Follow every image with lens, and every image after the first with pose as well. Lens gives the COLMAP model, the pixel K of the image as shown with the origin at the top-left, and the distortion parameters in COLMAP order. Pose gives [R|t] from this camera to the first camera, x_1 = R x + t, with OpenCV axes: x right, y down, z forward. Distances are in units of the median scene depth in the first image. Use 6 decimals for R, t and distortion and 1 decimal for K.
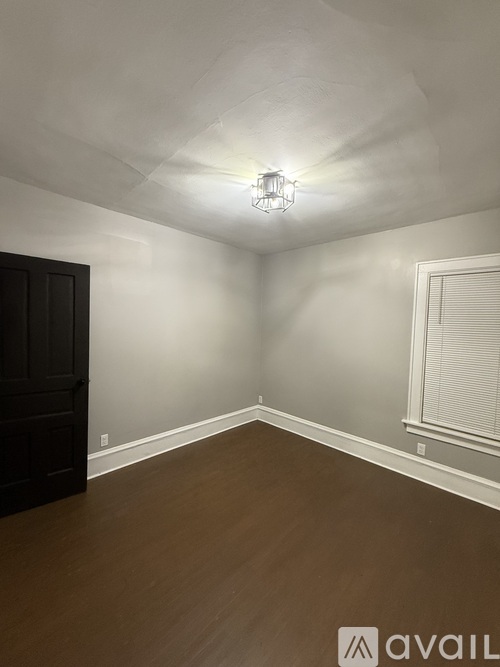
lens RADIAL K [[267.2, 0, 250.0], [0, 267.2, 333.5], [0, 0, 1]] dist [-0.000063, -0.000027]
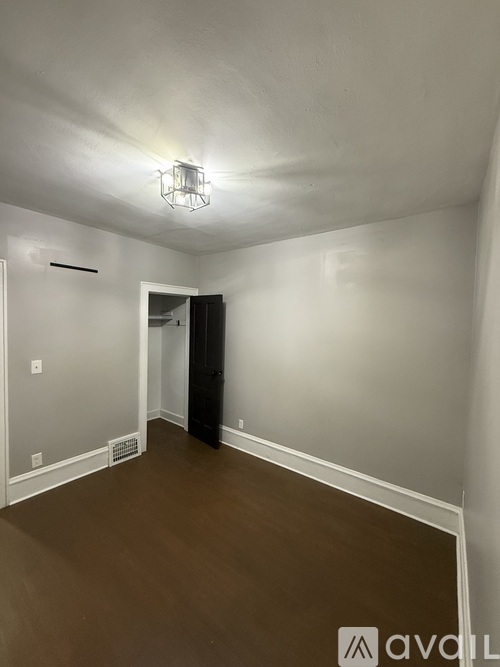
lens RADIAL K [[267.2, 0, 250.0], [0, 267.2, 333.5], [0, 0, 1]] dist [-0.000063, -0.000027]
pose [[0.112479, -0.000972, -0.993654, 0.862189], [-0.071324, 0.997412, -0.009049, -0.035626], [0.991091, 0.071889, 0.112118, 0.990111]]
